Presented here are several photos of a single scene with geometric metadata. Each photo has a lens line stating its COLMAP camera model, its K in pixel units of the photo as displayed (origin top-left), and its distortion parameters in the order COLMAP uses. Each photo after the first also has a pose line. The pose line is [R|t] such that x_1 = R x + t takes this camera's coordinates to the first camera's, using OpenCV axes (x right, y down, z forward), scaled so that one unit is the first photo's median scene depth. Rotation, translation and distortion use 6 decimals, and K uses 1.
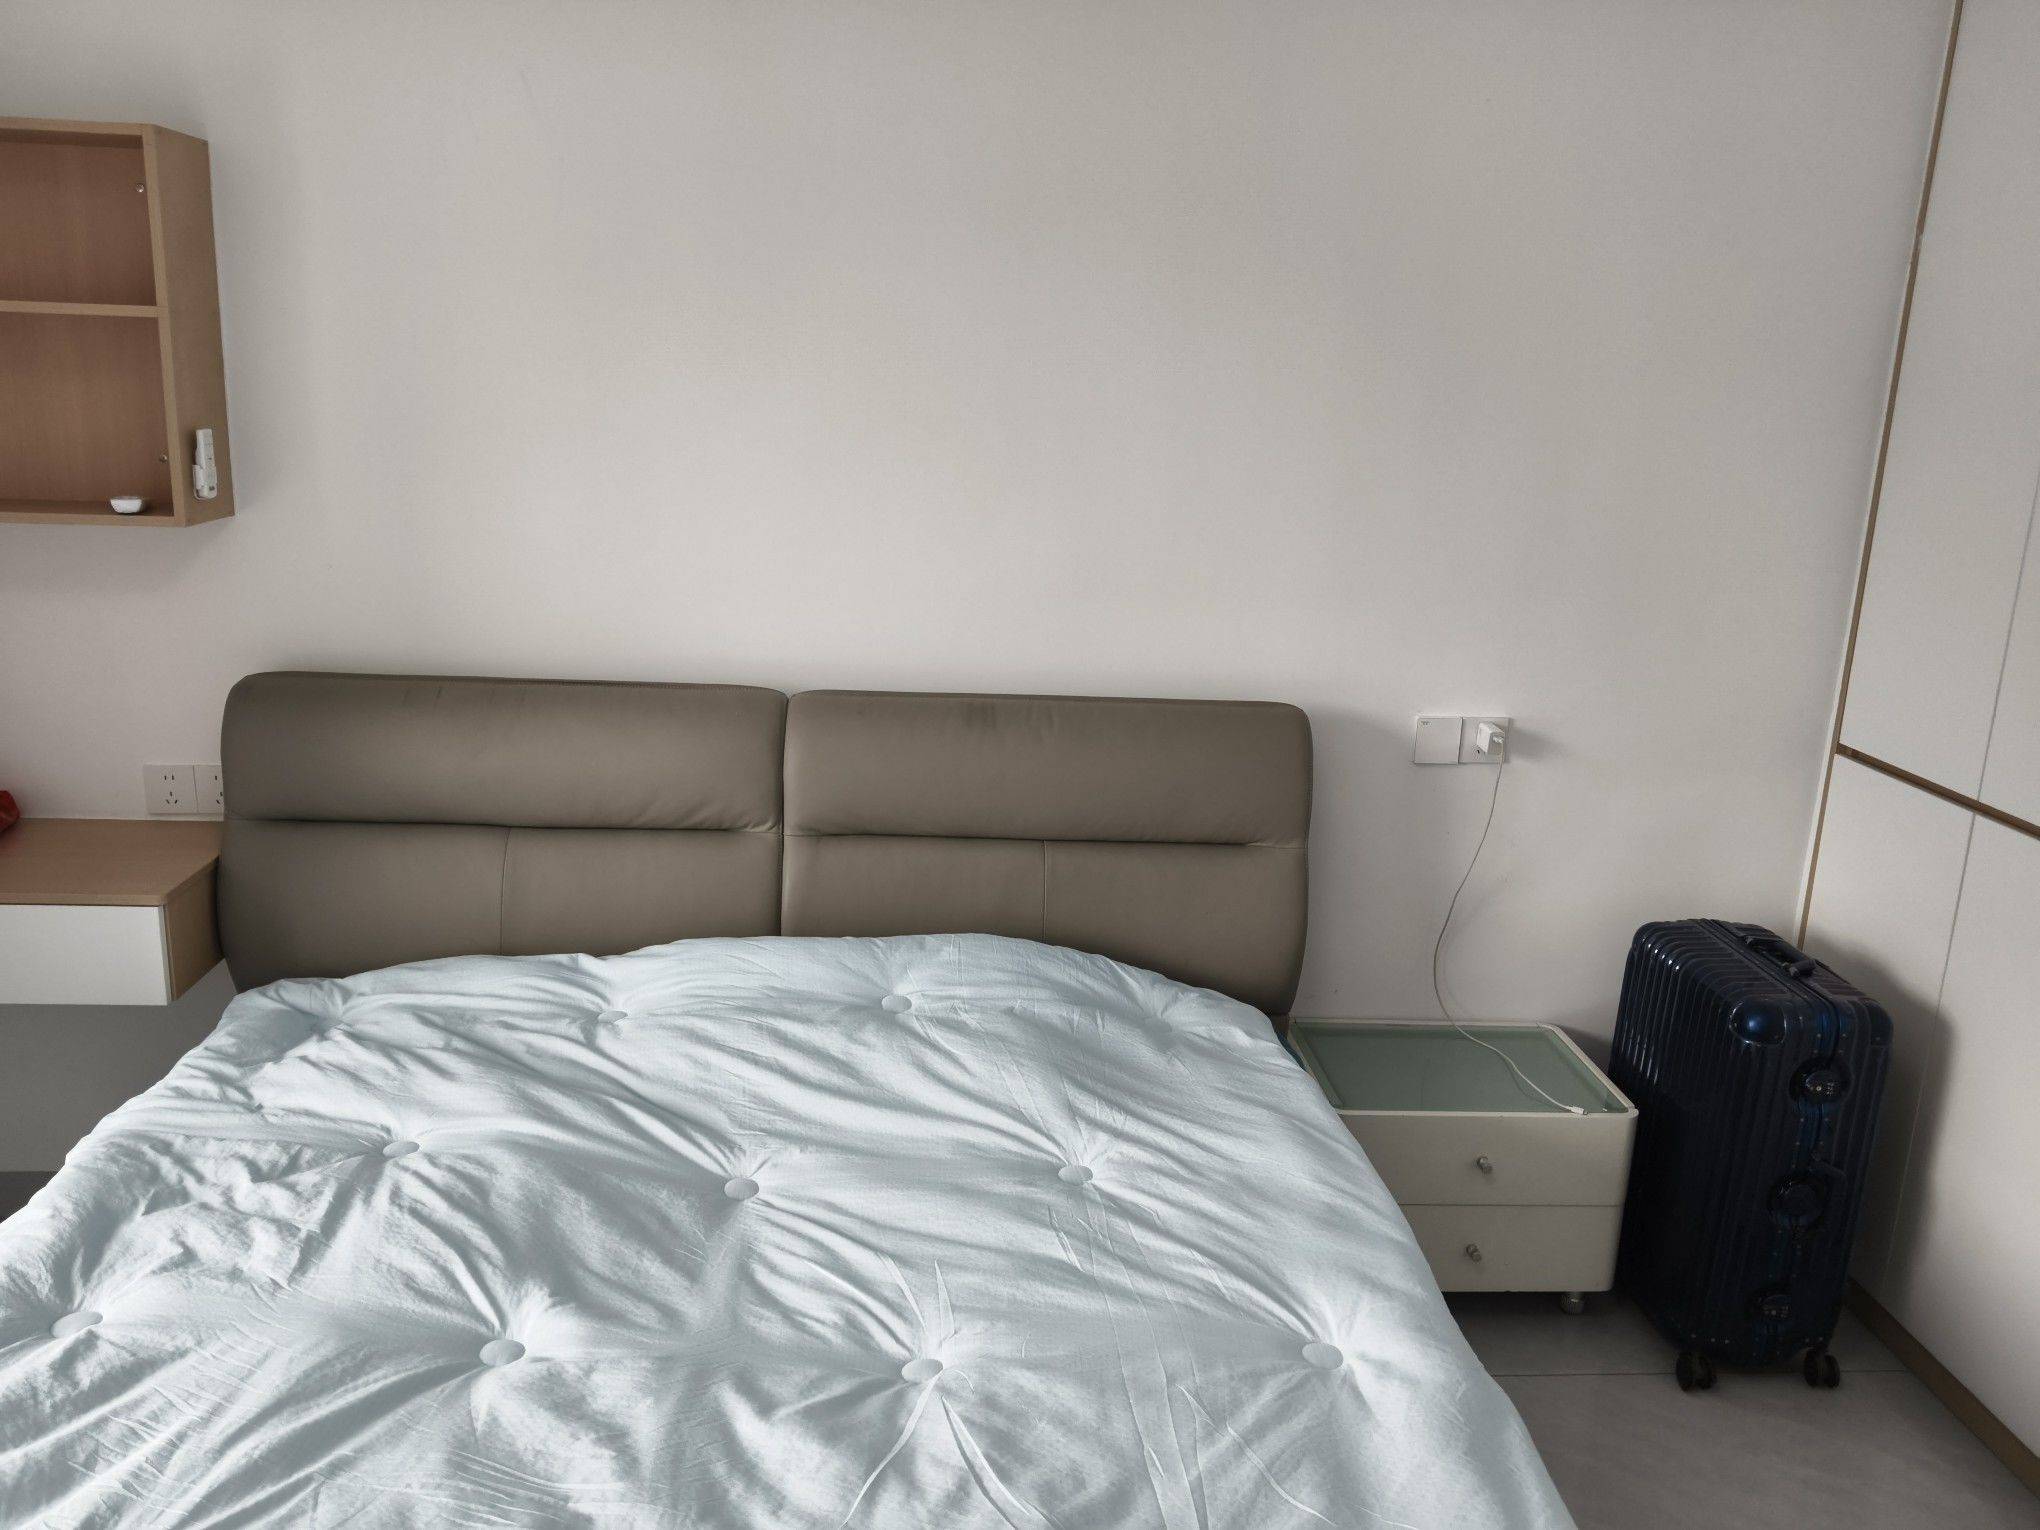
lens RADIAL K [[1577.3, 0, 1028.0], [0, 1577.3, 763.5], [0, 0, 1]] dist [0.074642, -0.131590]
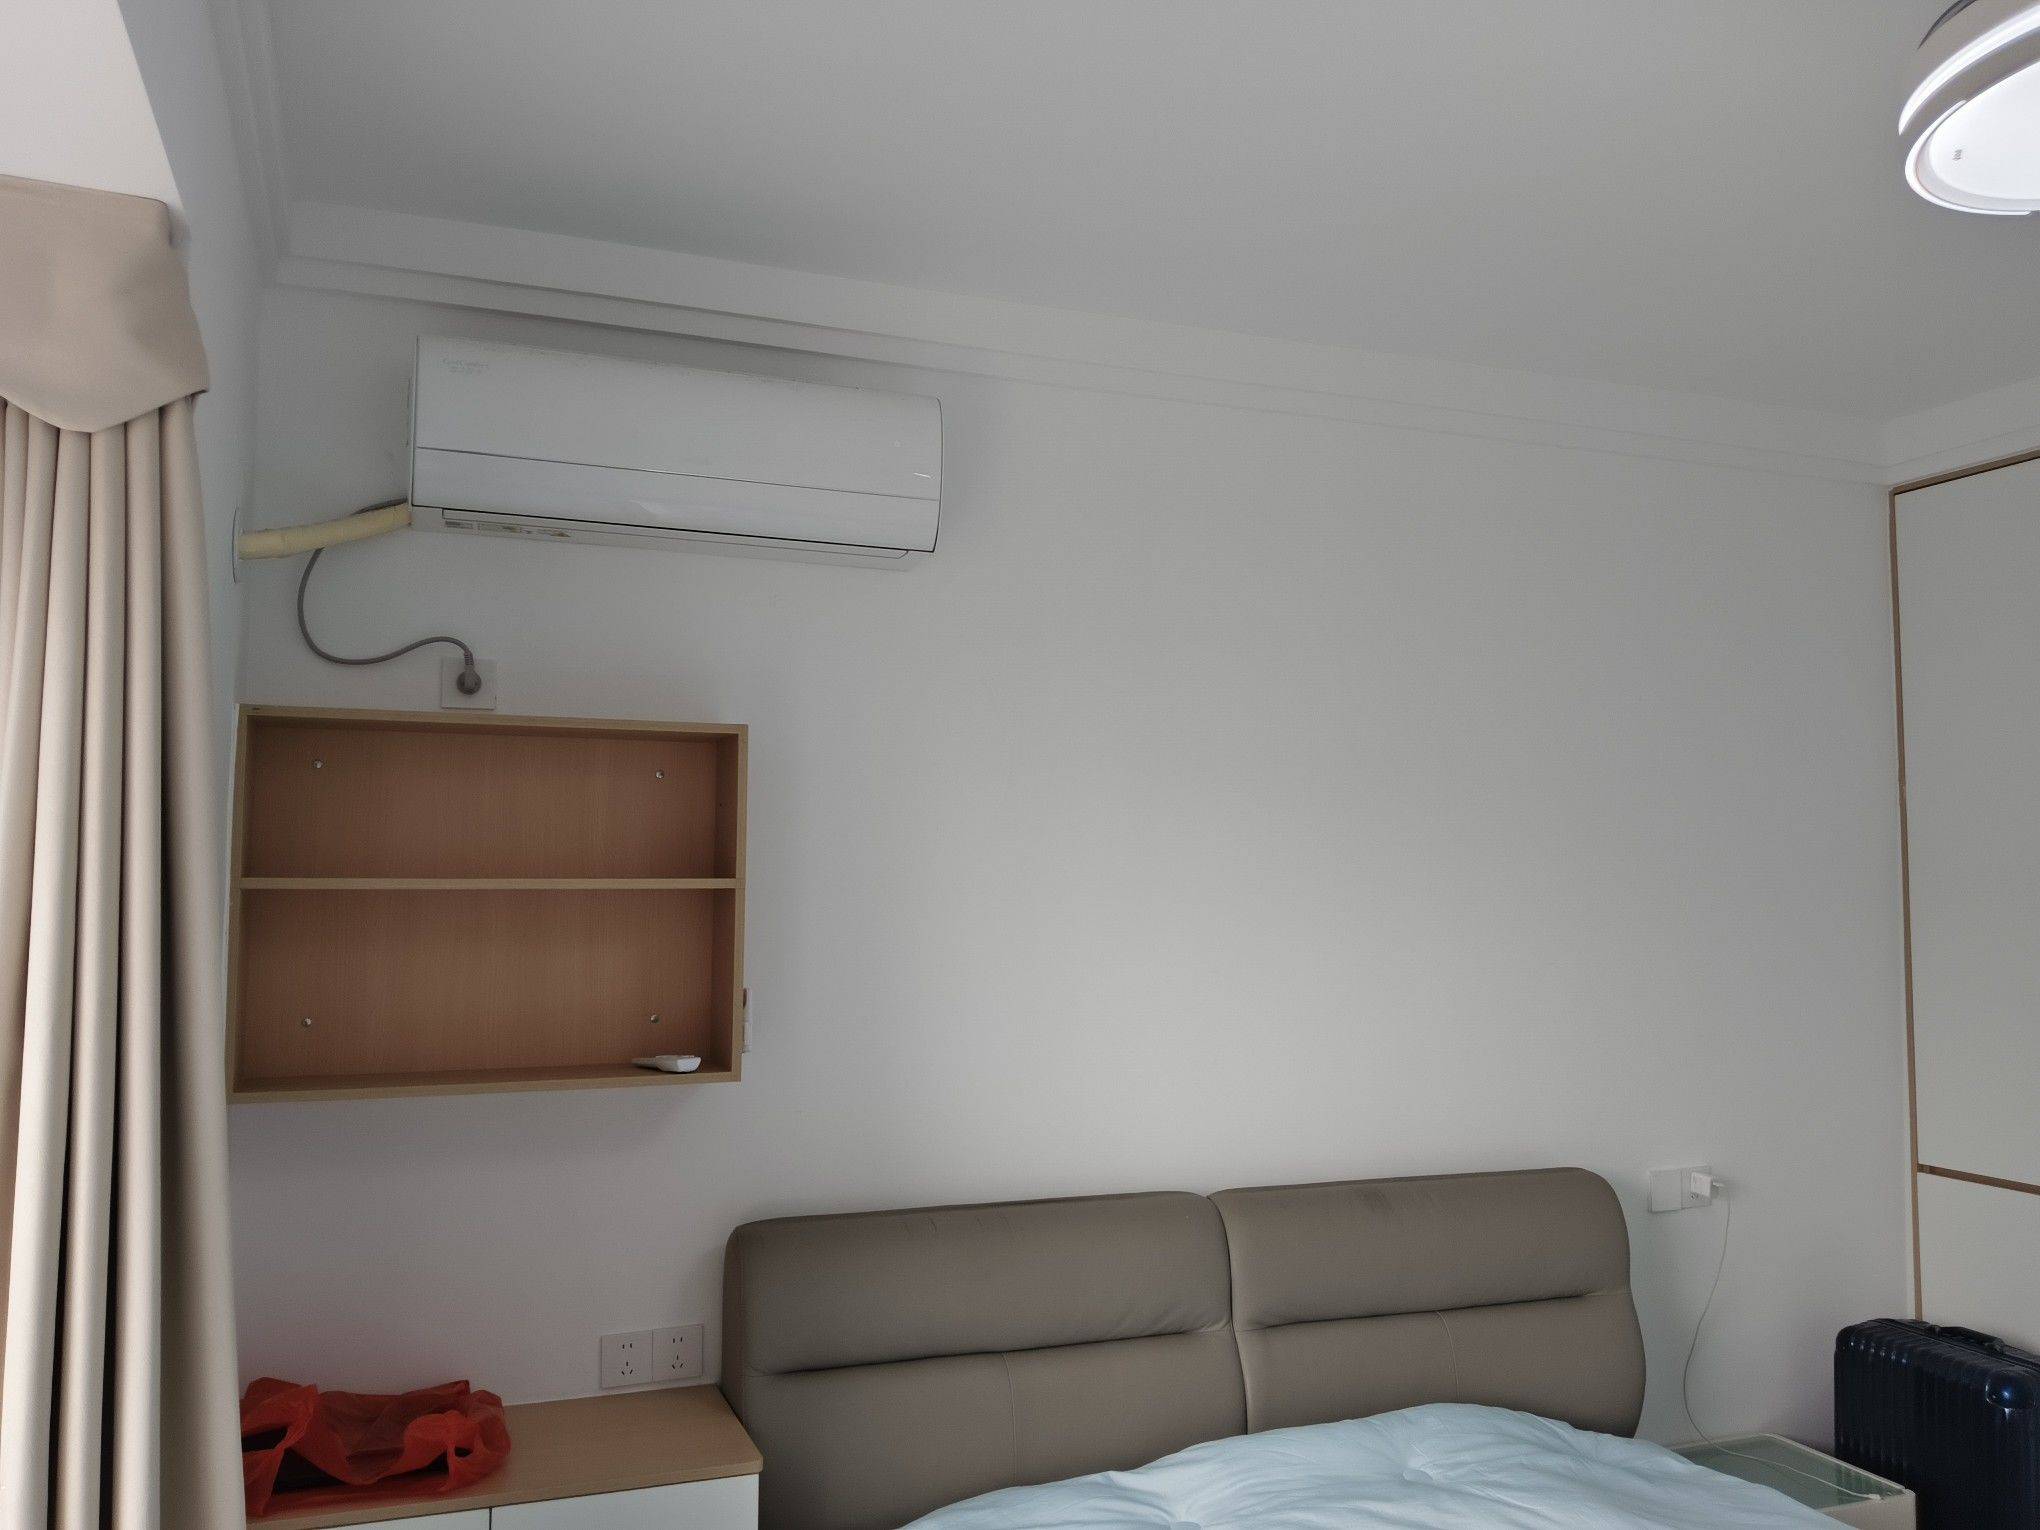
lens RADIAL K [[1574.1, 0, 1020.0], [0, 1574.1, 765.0], [0, 0, 1]] dist [-0.005528, -0.010851]
pose [[0.957694, -0.012389, 0.287521, -0.642976], [0.101200, 0.949762, -0.296159, -0.020226], [-0.269407, 0.312727, 0.910836, -0.061969]]
